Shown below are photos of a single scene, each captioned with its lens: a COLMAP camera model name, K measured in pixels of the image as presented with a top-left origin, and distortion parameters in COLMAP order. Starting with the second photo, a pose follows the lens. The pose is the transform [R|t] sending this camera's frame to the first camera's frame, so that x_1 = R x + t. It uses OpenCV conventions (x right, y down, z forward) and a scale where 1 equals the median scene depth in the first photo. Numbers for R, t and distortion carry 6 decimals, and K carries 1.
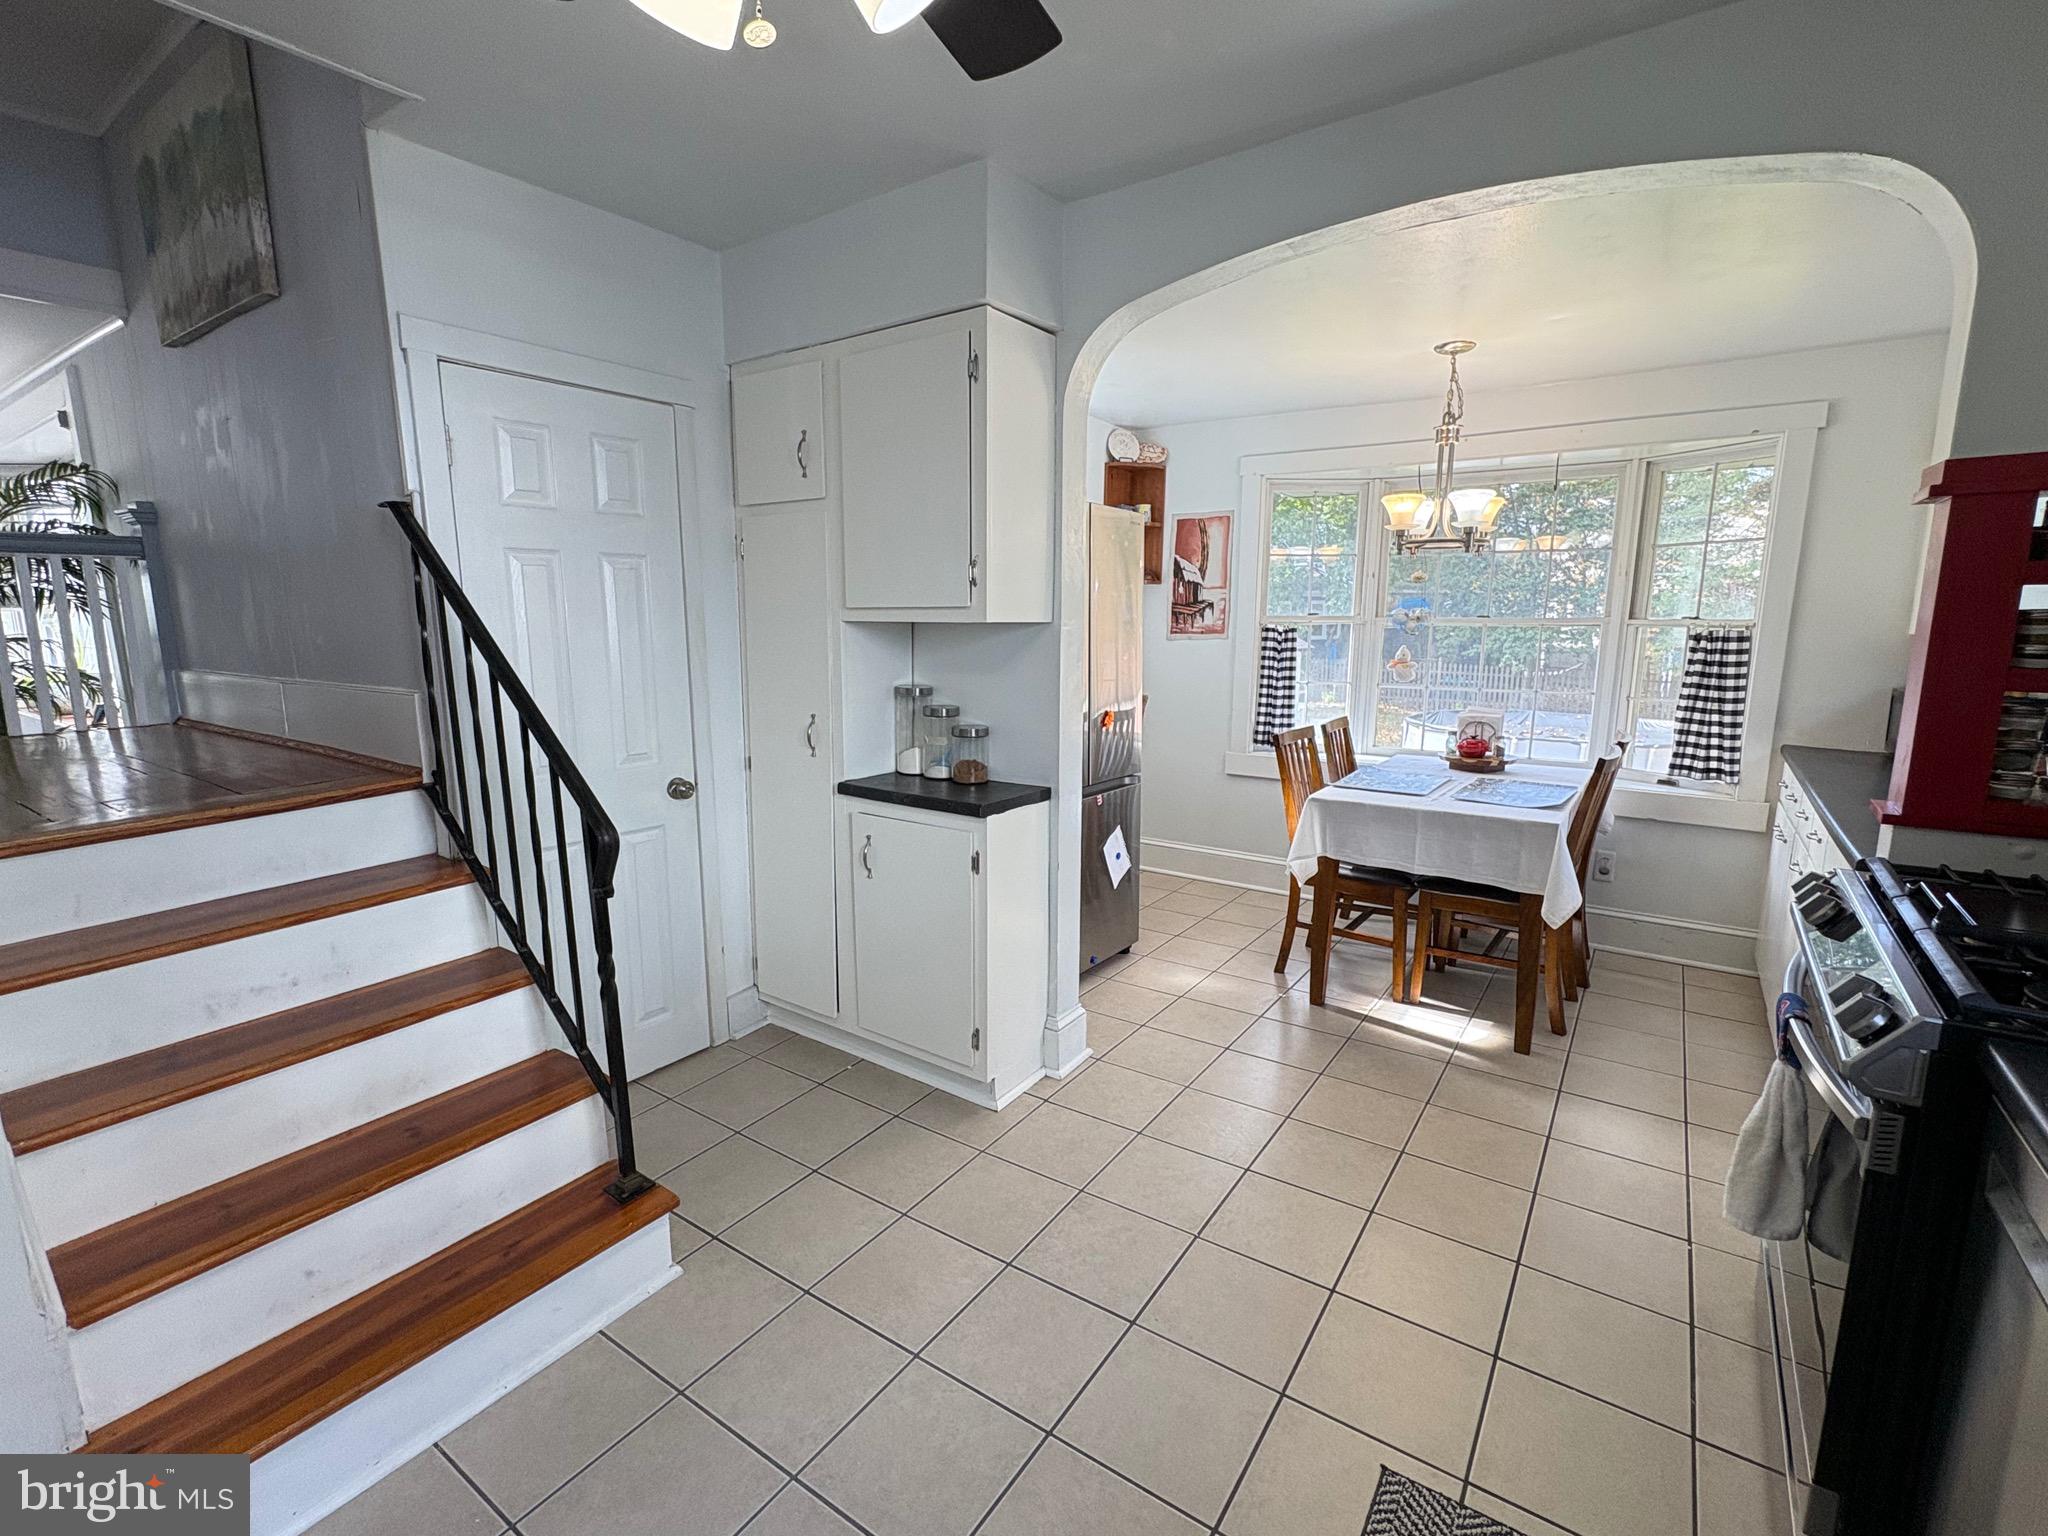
lens RADIAL K [[923.7, 0, 1021.5], [0, 923.7, 770.7], [0, 0, 1]] dist [-0.000459, -0.000452]
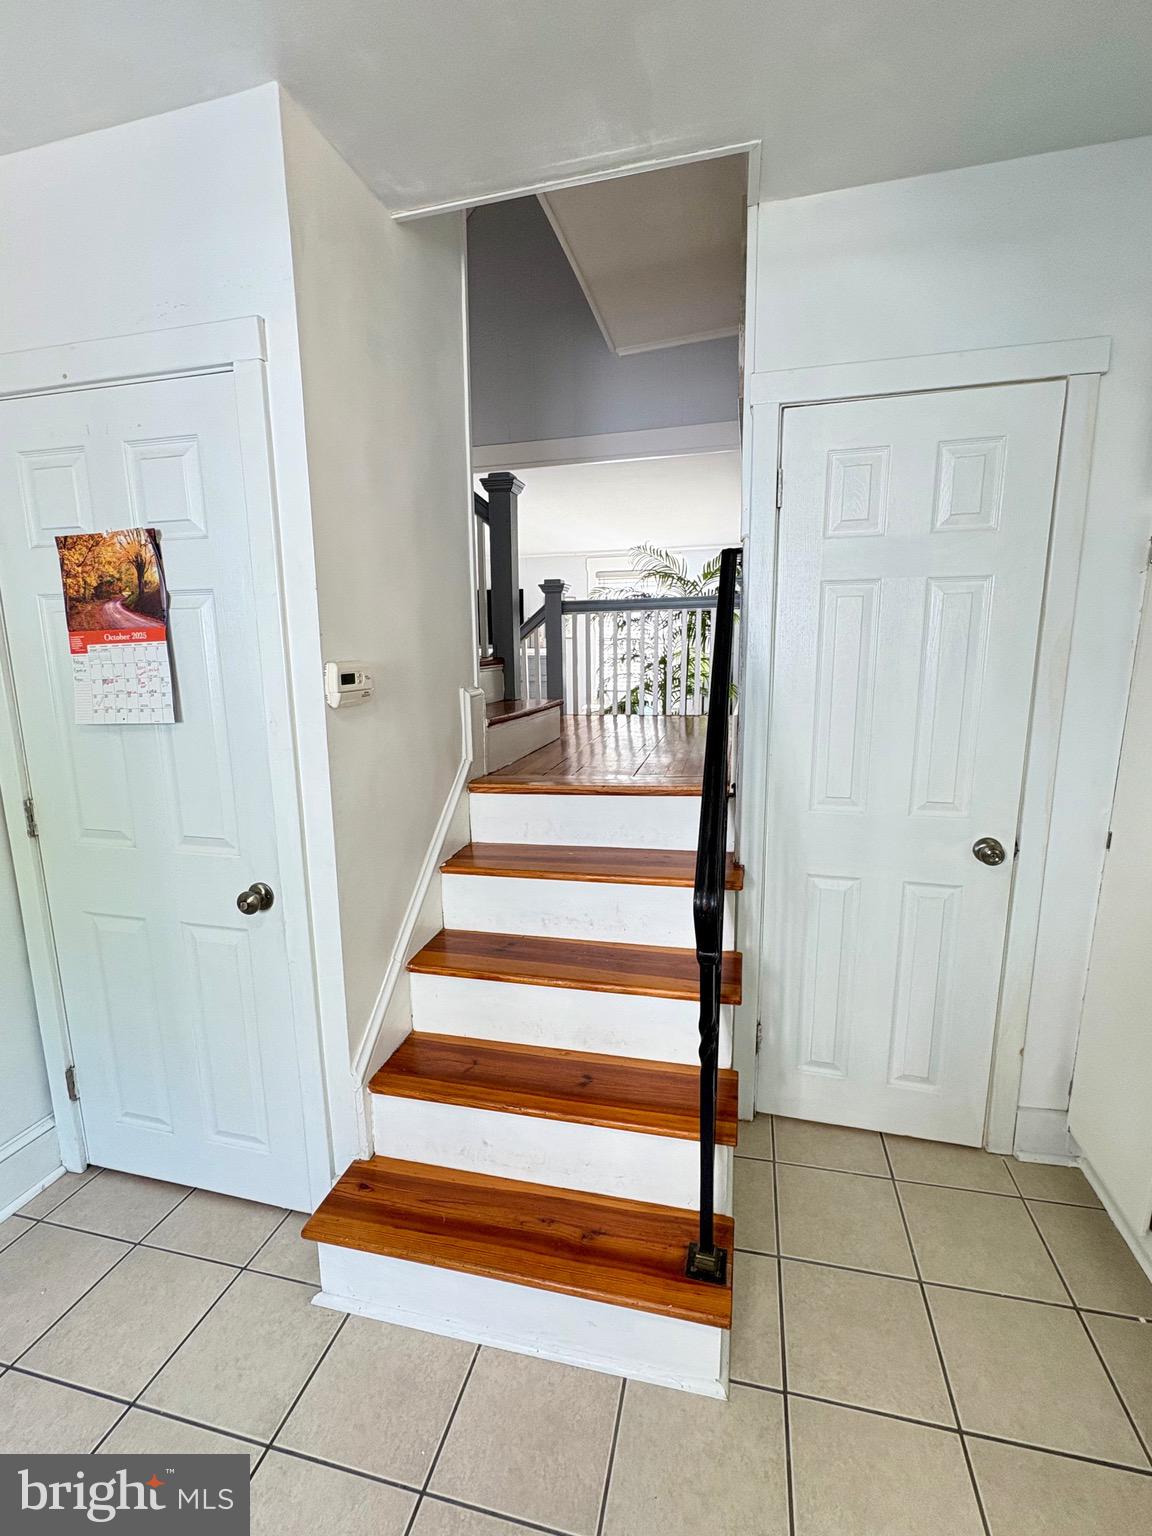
lens RADIAL K [[692.8, 0, 576.0], [0, 692.8, 768.0], [0, 0, 1]] dist [-0.000459, -0.000452]
pose [[0.358067, 0.164465, -0.919097, 0.054192], [-0.144277, 0.982287, 0.119564, -0.062454], [0.922481, 0.089792, 0.375454, 0.328391]]
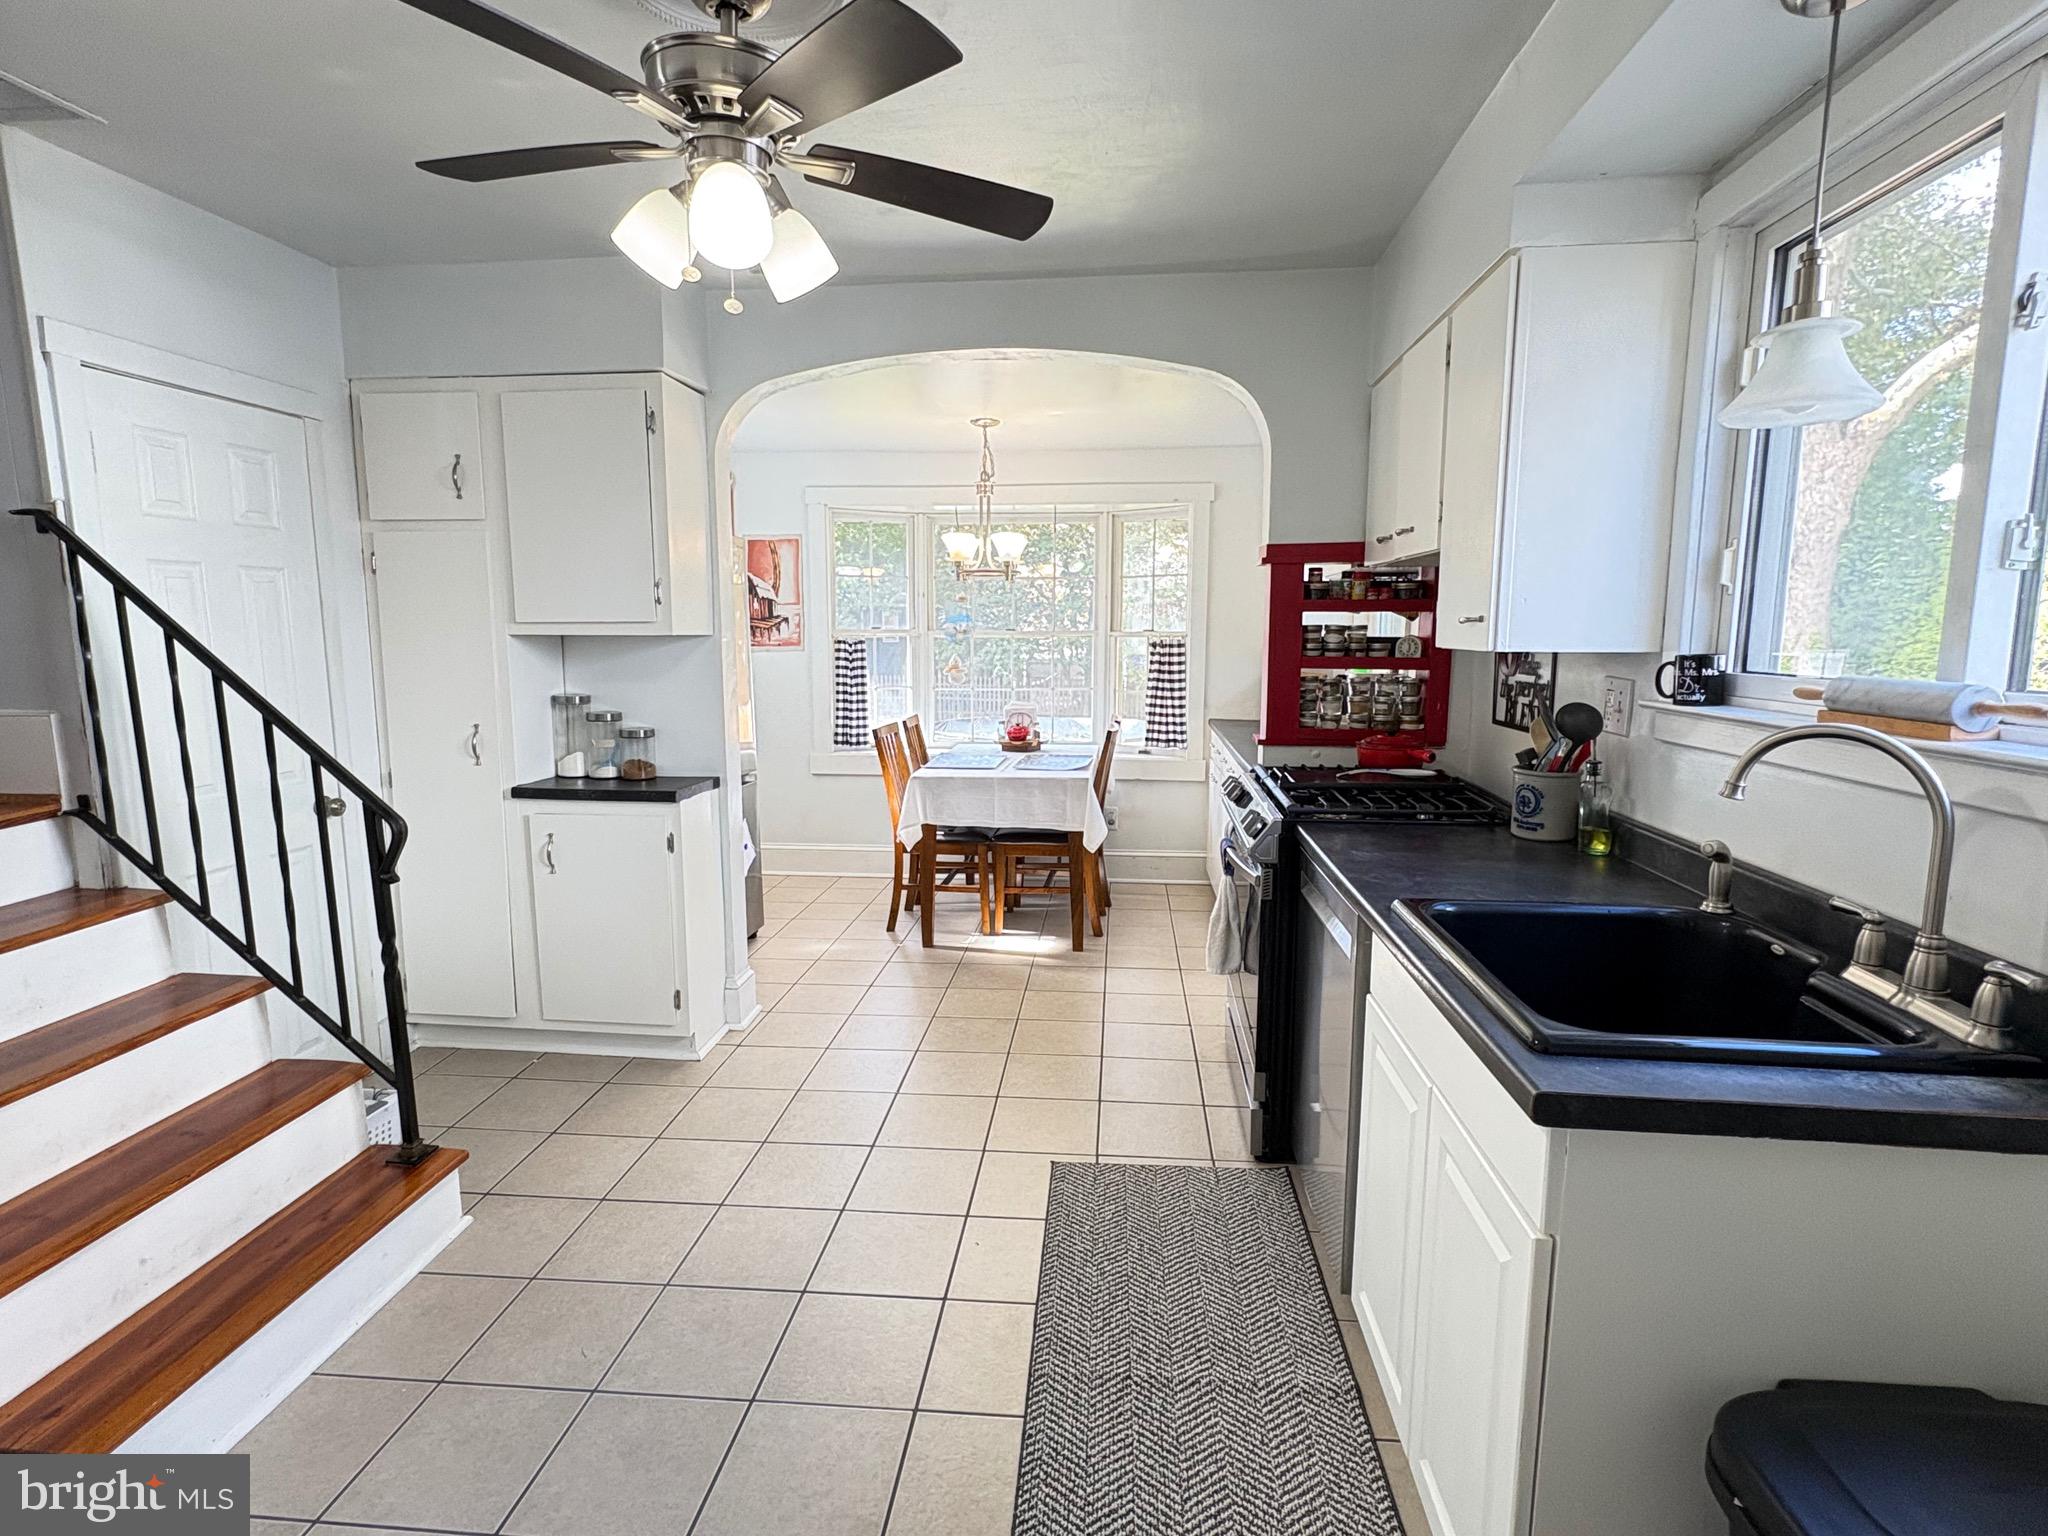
lens RADIAL K [[1015.5, 0, 1021.1], [0, 1015.5, 770.9], [0, 0, 1]] dist [-0.001878, -0.000579]
pose [[0.872086, -0.068883, 0.484480, -0.200788], [0.082588, 0.996559, -0.006973, 0.040253], [-0.482333, 0.046093, 0.874775, -0.235673]]
